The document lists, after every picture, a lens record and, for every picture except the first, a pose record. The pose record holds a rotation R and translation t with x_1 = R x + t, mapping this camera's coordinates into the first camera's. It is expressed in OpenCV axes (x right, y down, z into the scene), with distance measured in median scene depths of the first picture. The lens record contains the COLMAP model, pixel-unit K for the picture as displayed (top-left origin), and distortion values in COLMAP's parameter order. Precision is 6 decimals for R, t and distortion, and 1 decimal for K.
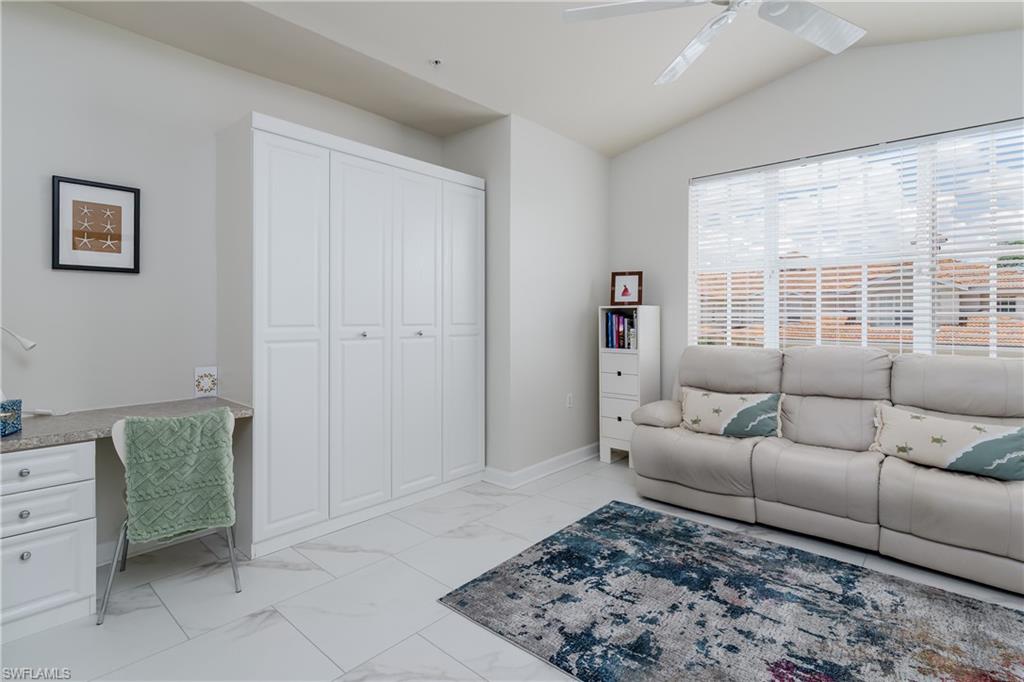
lens RADIAL K [[514.8, 0, 509.2], [0, 514.8, 319.1], [0, 0, 1]] dist [0.000543, -0.000056]
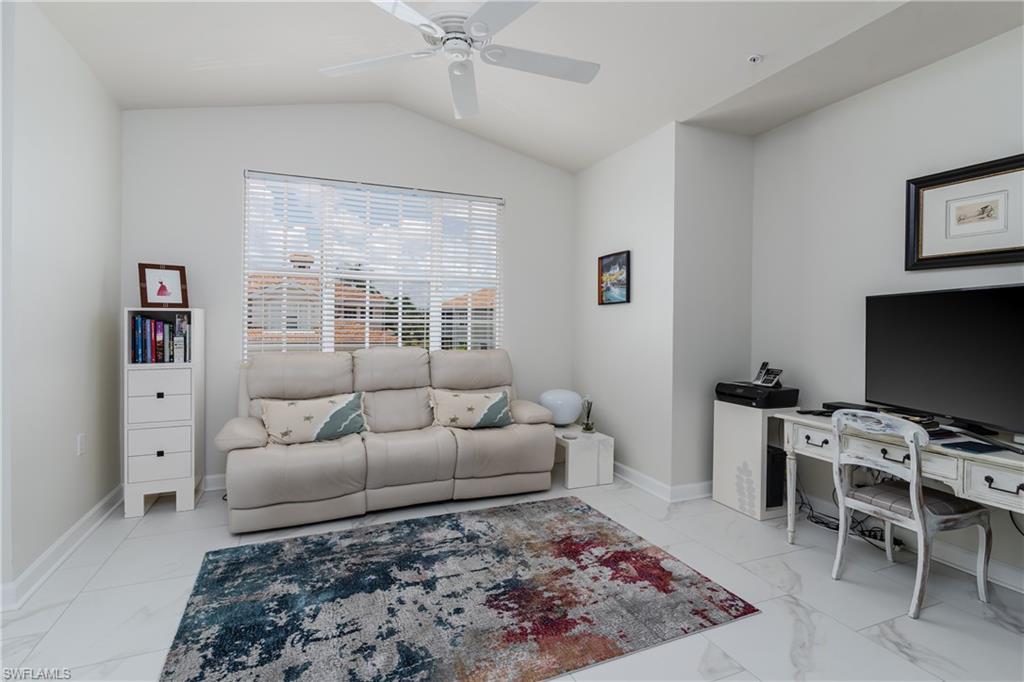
lens RADIAL K [[503.3, 0, 513.9], [0, 503.3, 323.9], [0, 0, 1]] dist [0.000504, 0.000110]
pose [[0.406749, 0.000101, 0.913540, -0.406949], [-0.000192, 1.000000, -0.000025, -0.002947], [-0.913540, -0.000165, 0.406749, 0.316792]]
